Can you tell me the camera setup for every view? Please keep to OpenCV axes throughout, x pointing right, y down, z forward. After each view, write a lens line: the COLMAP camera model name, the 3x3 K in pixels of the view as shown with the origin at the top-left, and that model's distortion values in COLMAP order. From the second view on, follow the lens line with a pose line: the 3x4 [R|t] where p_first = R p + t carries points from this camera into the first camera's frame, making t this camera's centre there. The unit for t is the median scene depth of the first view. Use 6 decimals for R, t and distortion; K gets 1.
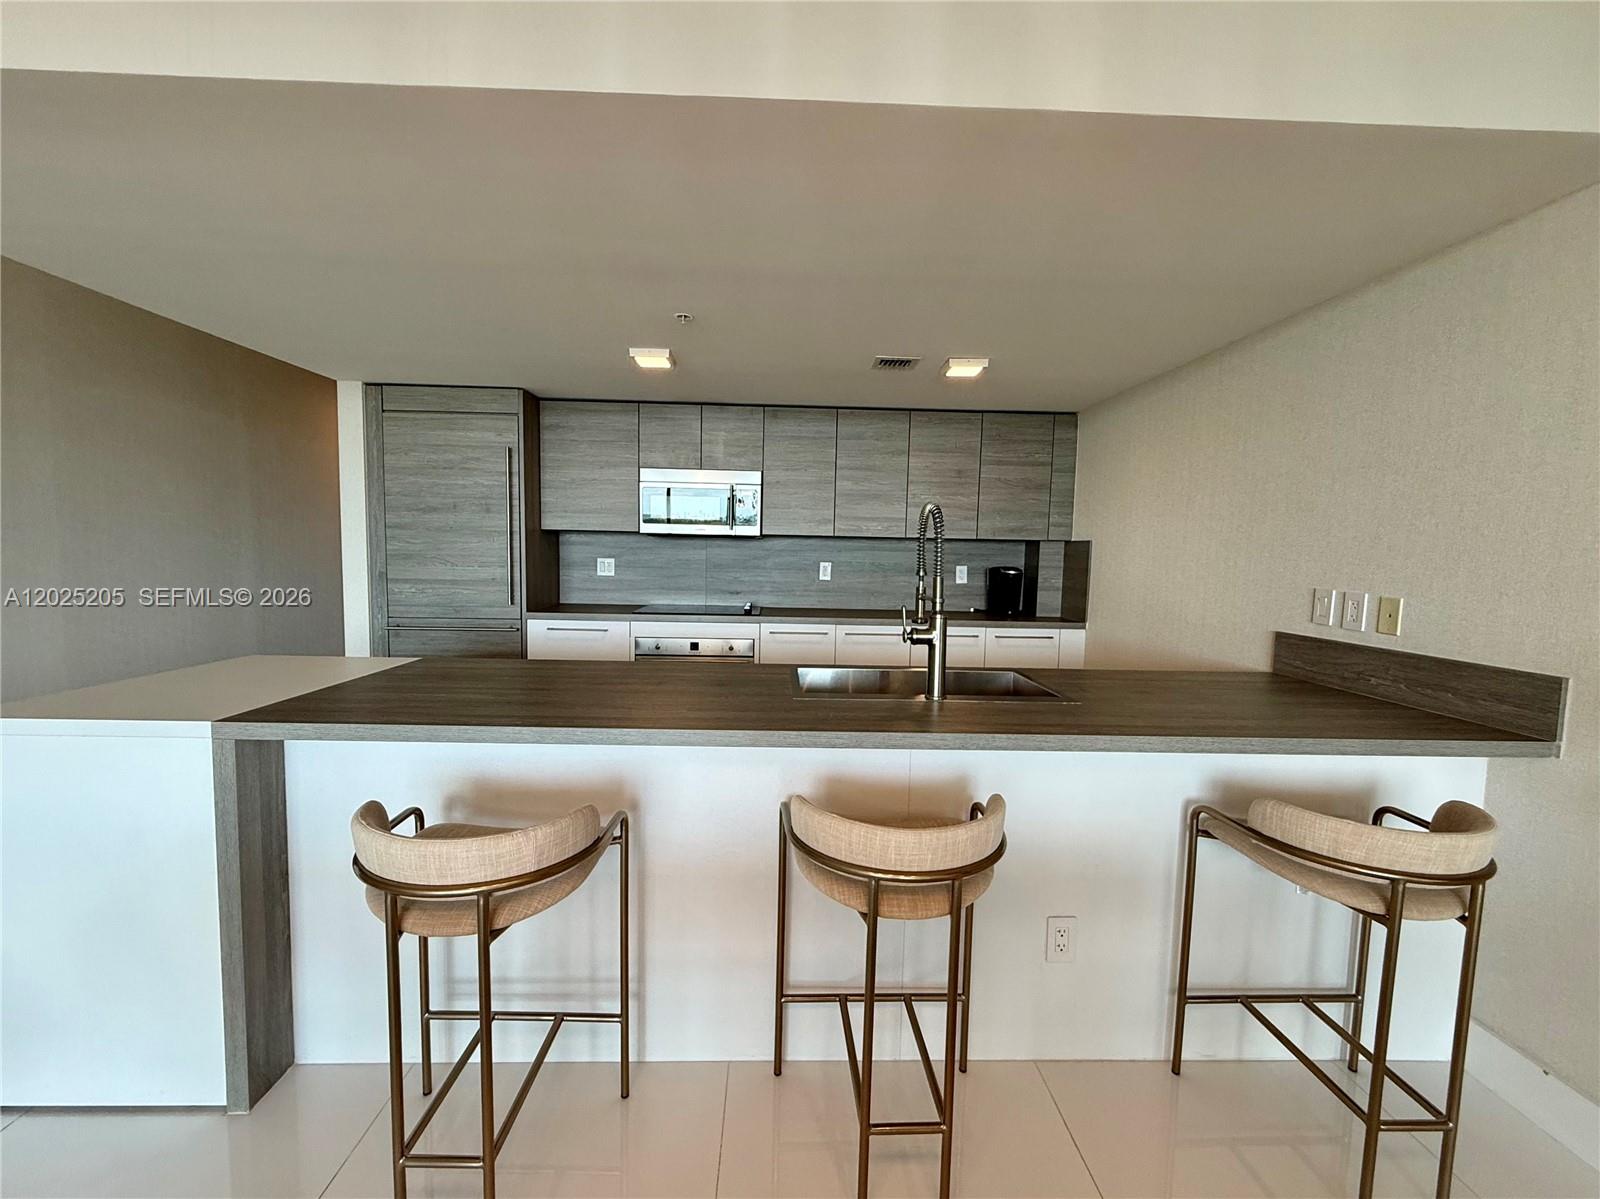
lens RADIAL K [[645.7, 0, 783.8], [0, 645.7, 603.0], [0, 0, 1]] dist [0.000337, -0.000018]
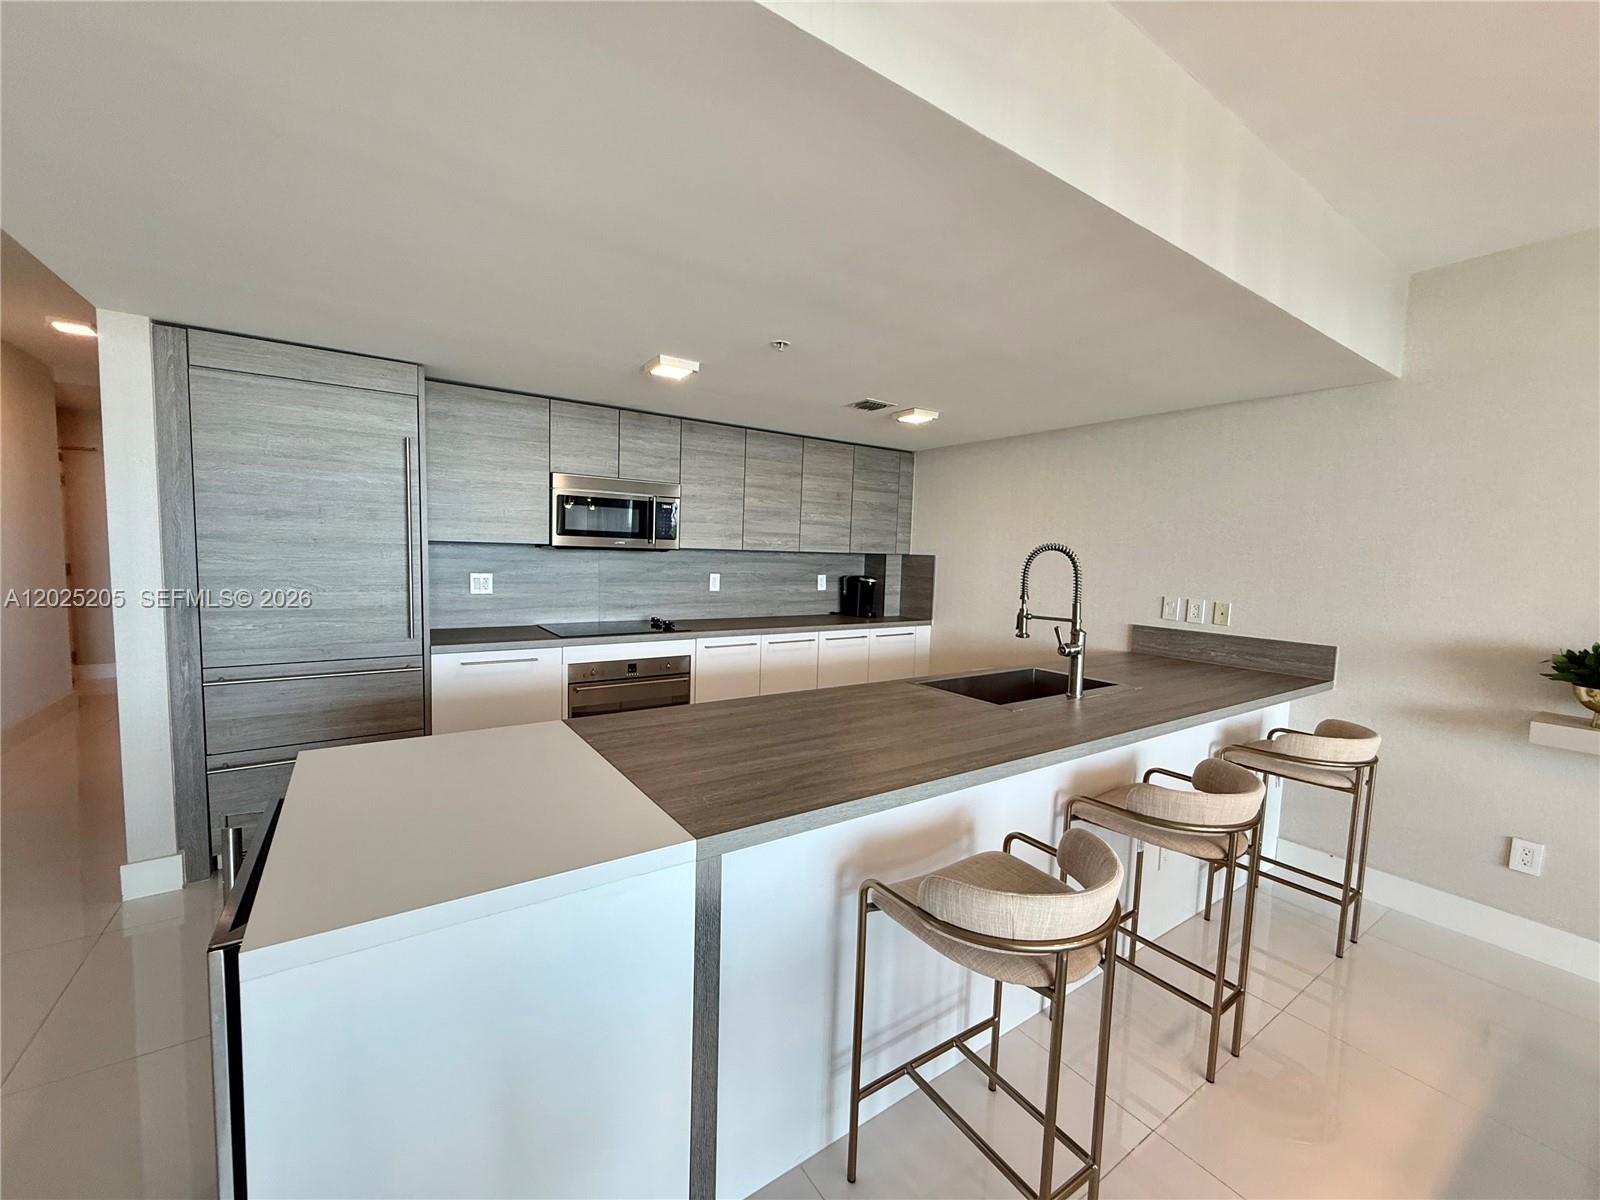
lens RADIAL K [[645.7, 0, 797.5], [0, 645.7, 599.3], [0, 0, 1]] dist [0.000337, -0.000018]
pose [[0.840558, -0.036691, 0.540477, -0.422099], [0.032643, 0.999321, 0.017075, -0.039894], [-0.540737, 0.003291, 0.841185, 0.076397]]
